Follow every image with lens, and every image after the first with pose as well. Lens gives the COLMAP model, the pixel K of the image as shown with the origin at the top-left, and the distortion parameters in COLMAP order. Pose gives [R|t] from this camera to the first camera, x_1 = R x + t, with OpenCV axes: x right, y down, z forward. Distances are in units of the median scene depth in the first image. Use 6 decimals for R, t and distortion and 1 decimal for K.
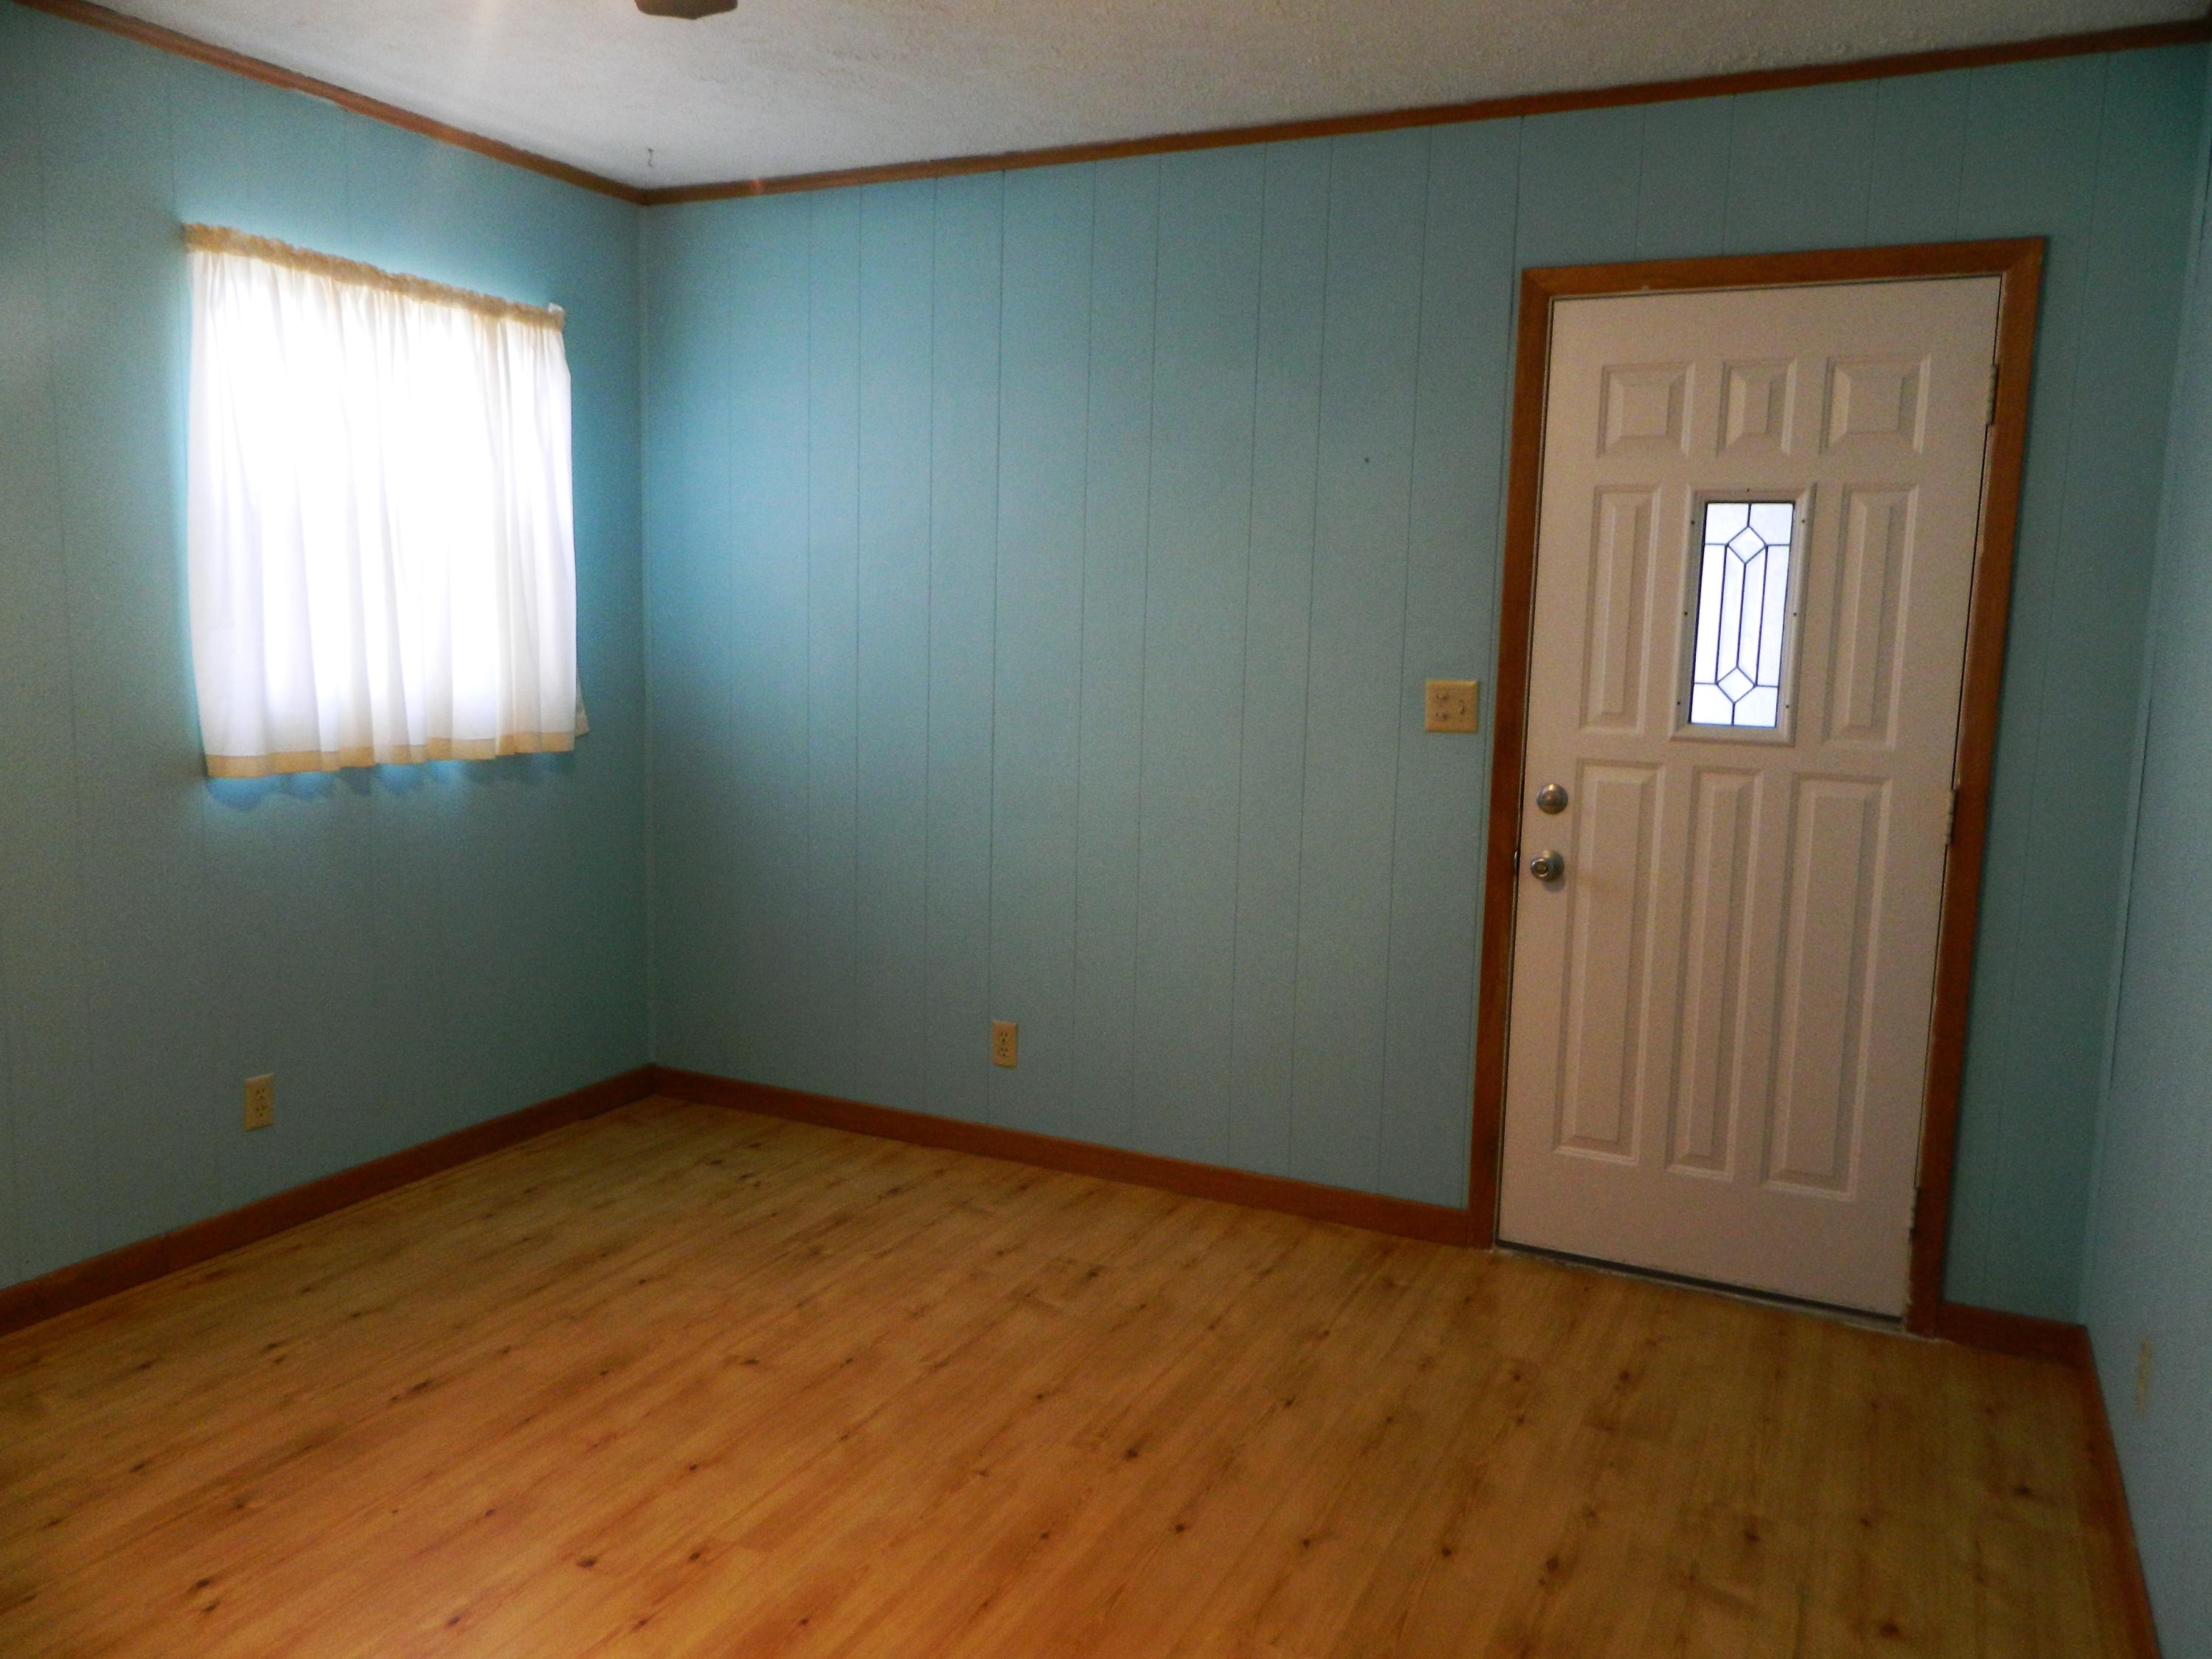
lens RADIAL K [[1670.8, 0, 1102.6], [0, 1670.8, 818.6], [0, 0, 1]] dist [0.025056, -0.012496]
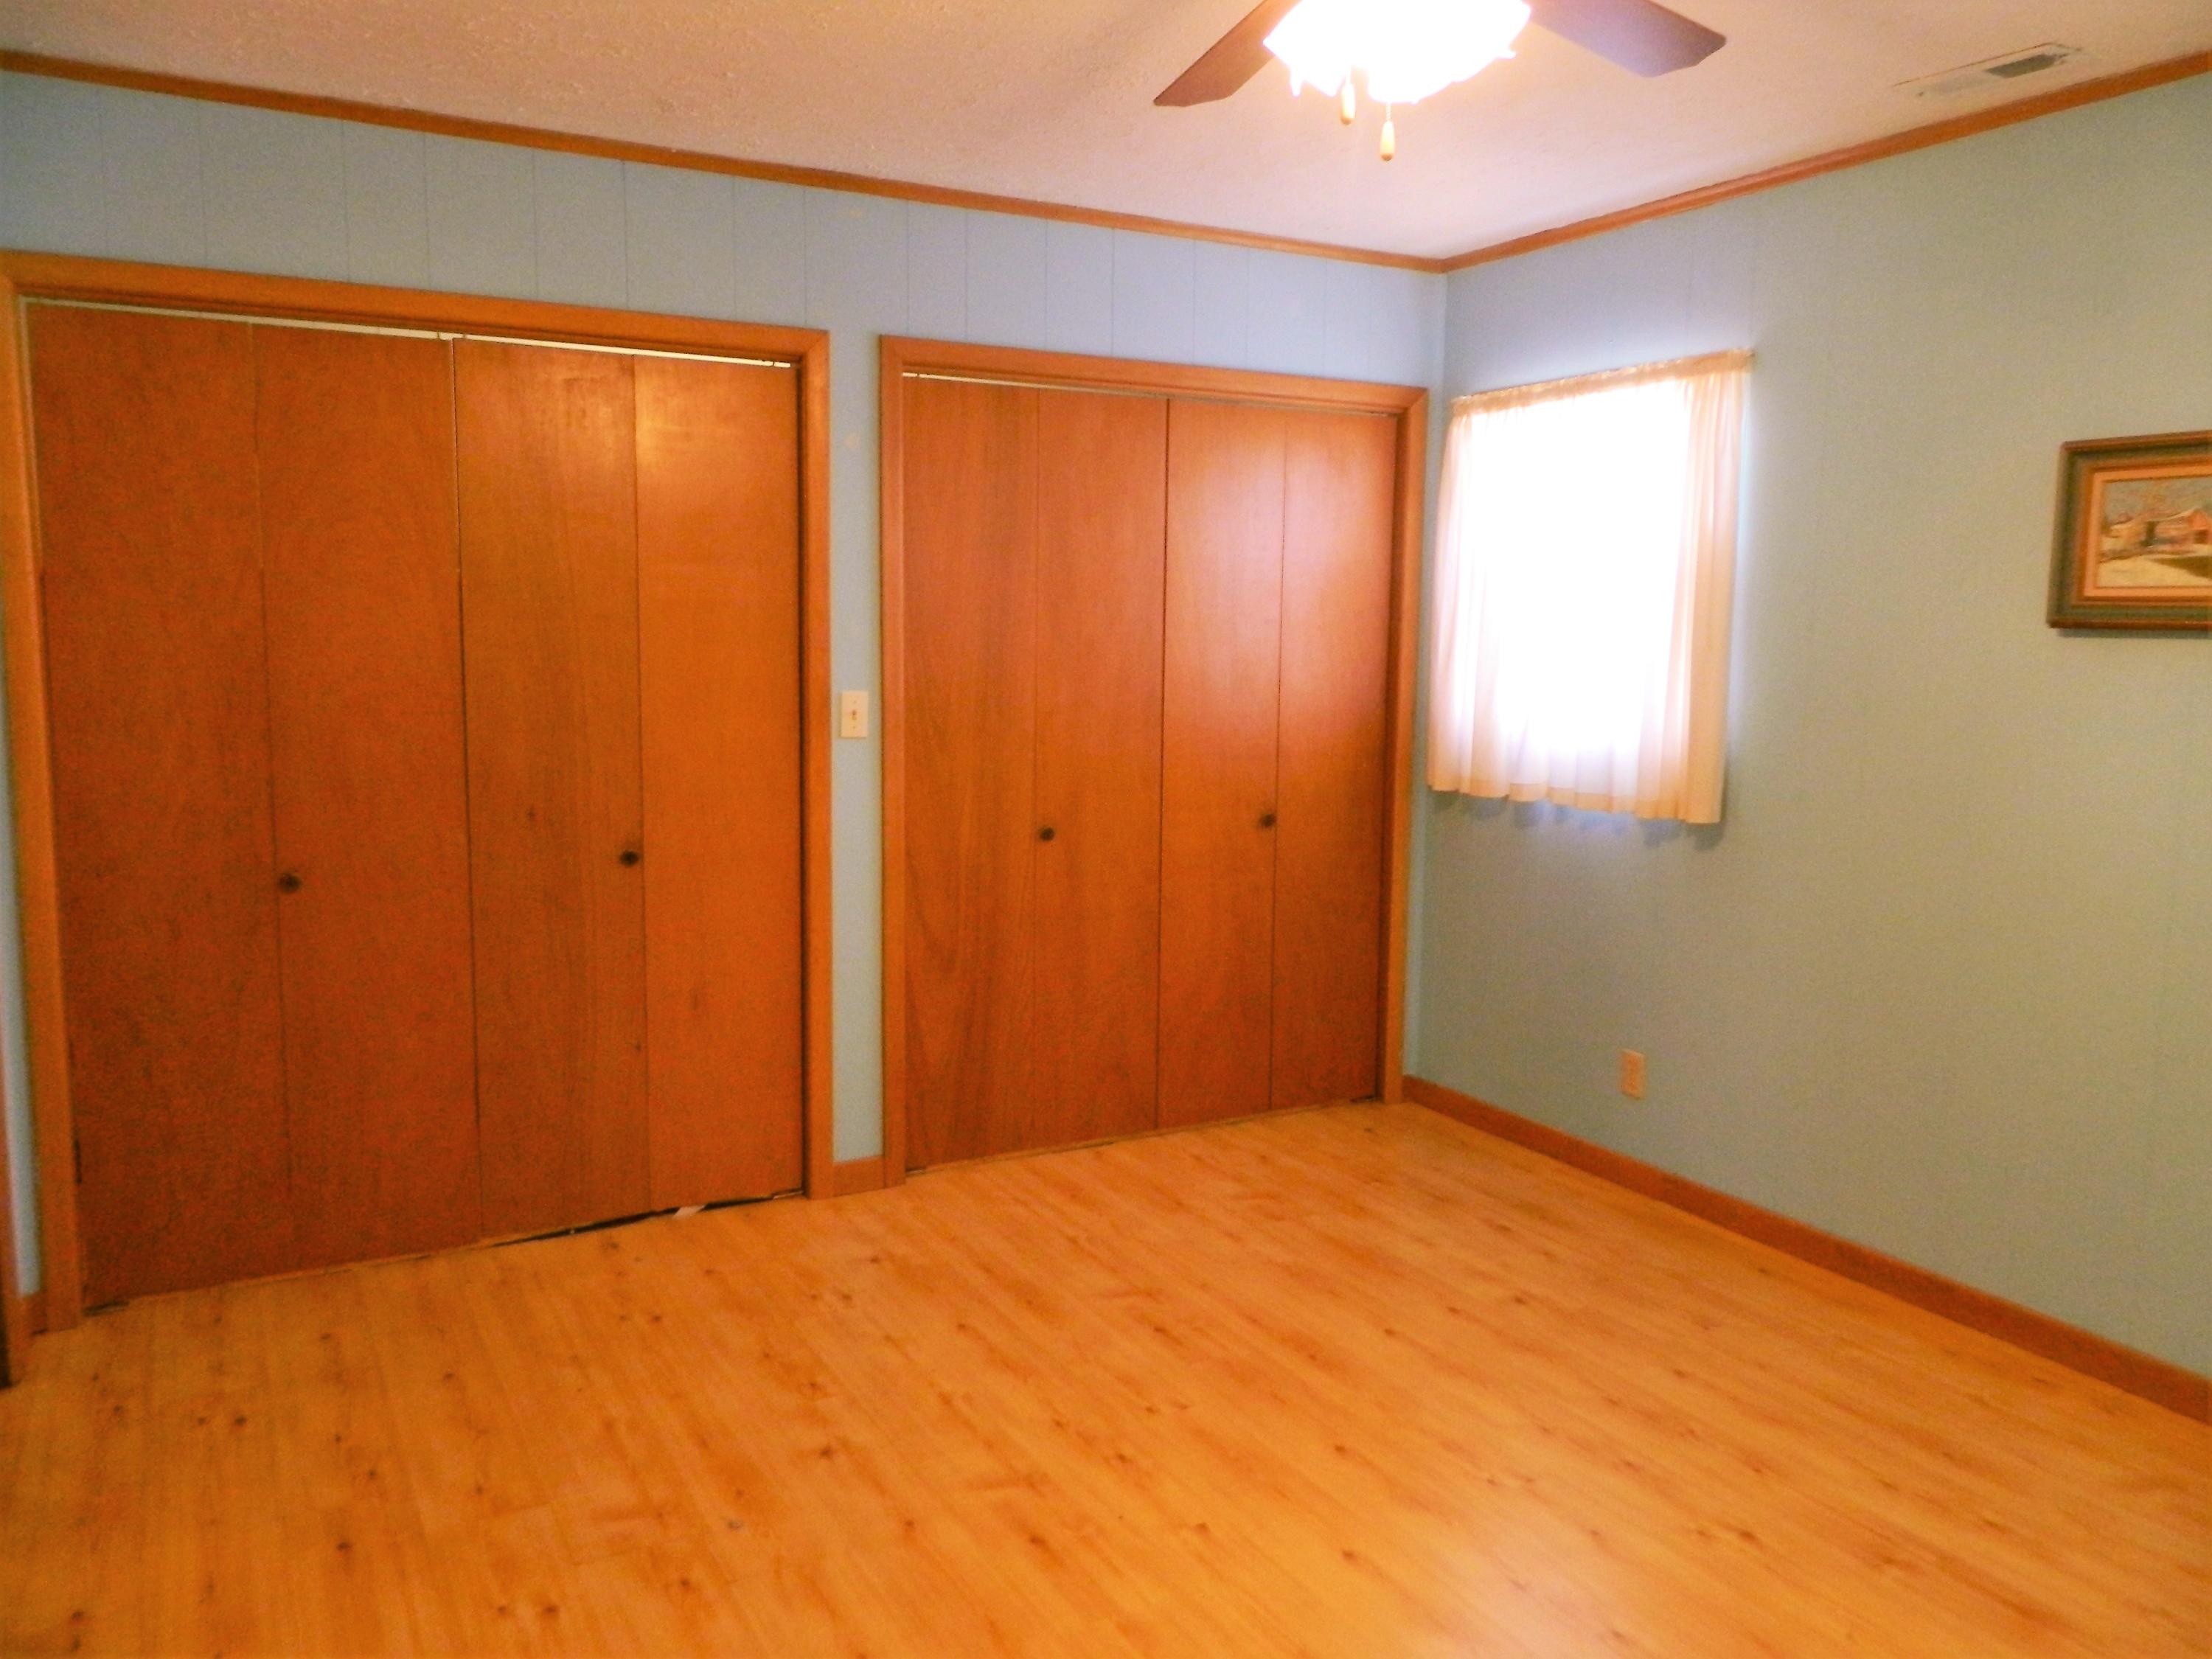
lens RADIAL K [[1670.8, 0, 1117.4], [0, 1670.8, 832.1], [0, 0, 1]] dist [0.025056, -0.012496]
pose [[-0.570595, 0.080081, -0.817318, 0.412326], [-0.128925, 0.974159, 0.185454, -0.111532], [0.811049, 0.211192, -0.545525, 0.819114]]
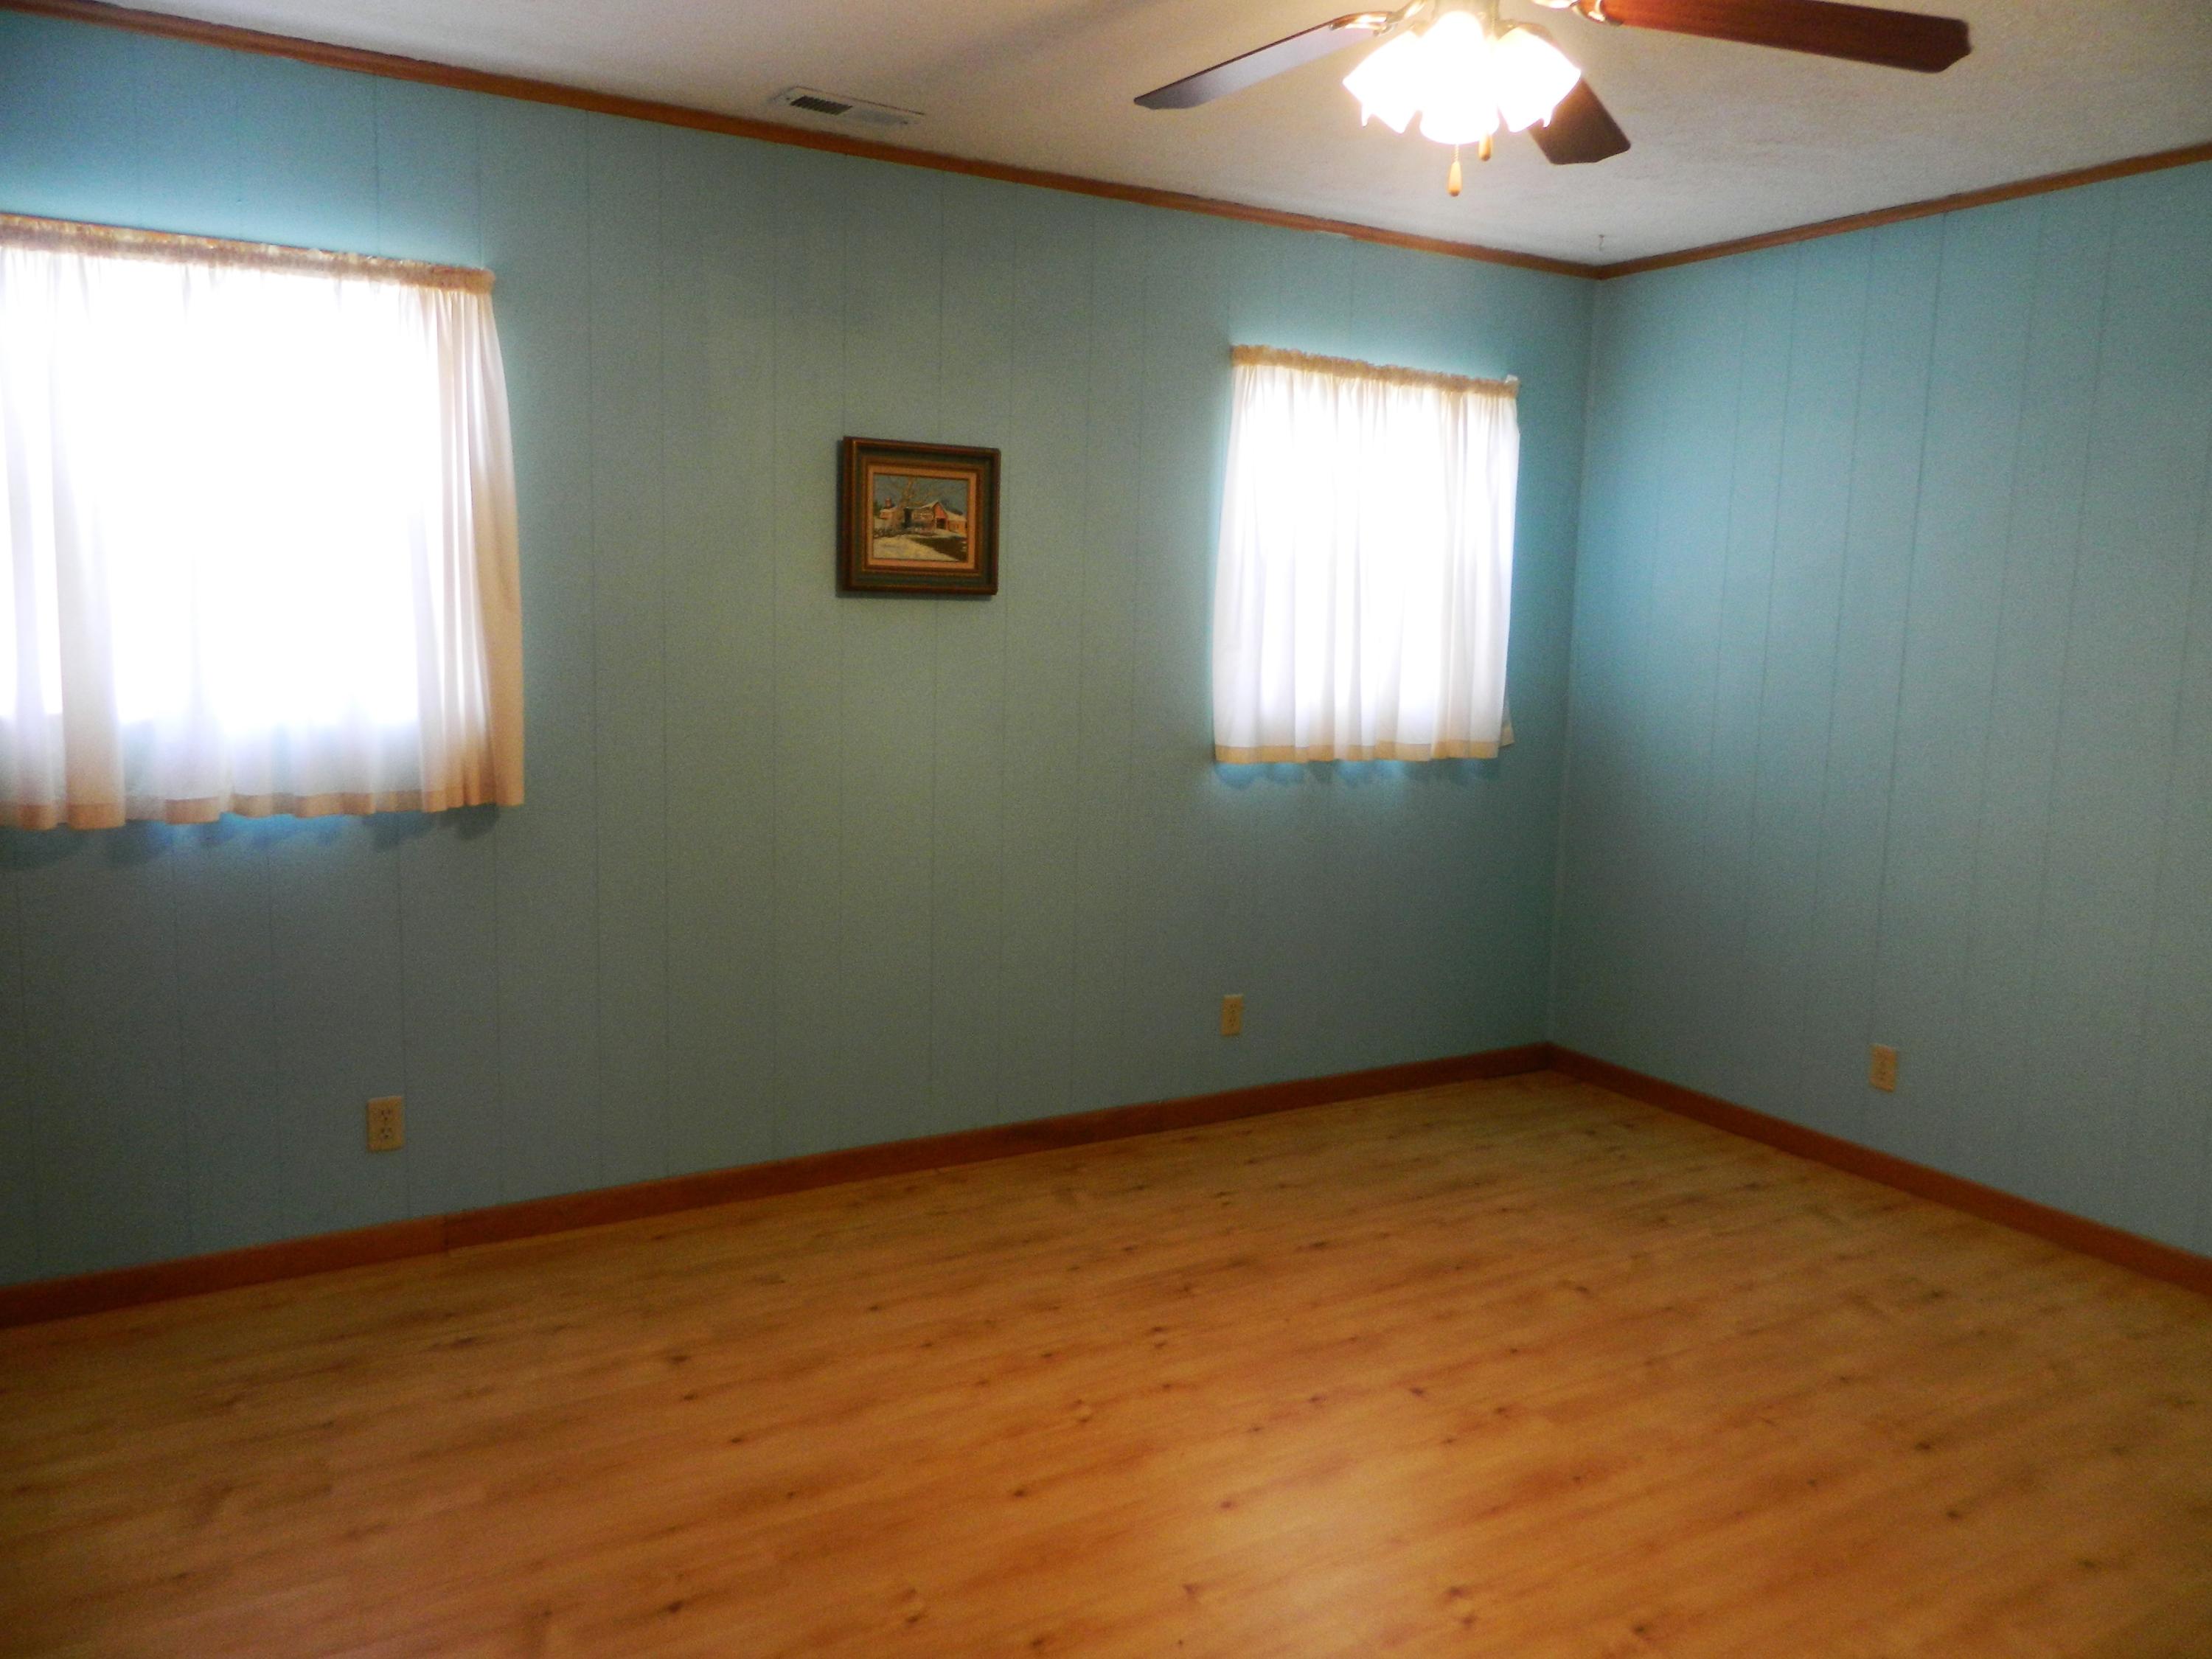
lens RADIAL K [[1670.8, 0, 1113.4], [0, 1670.8, 830.0], [0, 0, 1]] dist [0.025056, -0.012496]
pose [[0.839855, 0.074598, -0.537661, 0.108250], [-0.077846, 0.996825, 0.016706, 0.012730], [0.537200, 0.027824, 0.842996, -0.145548]]
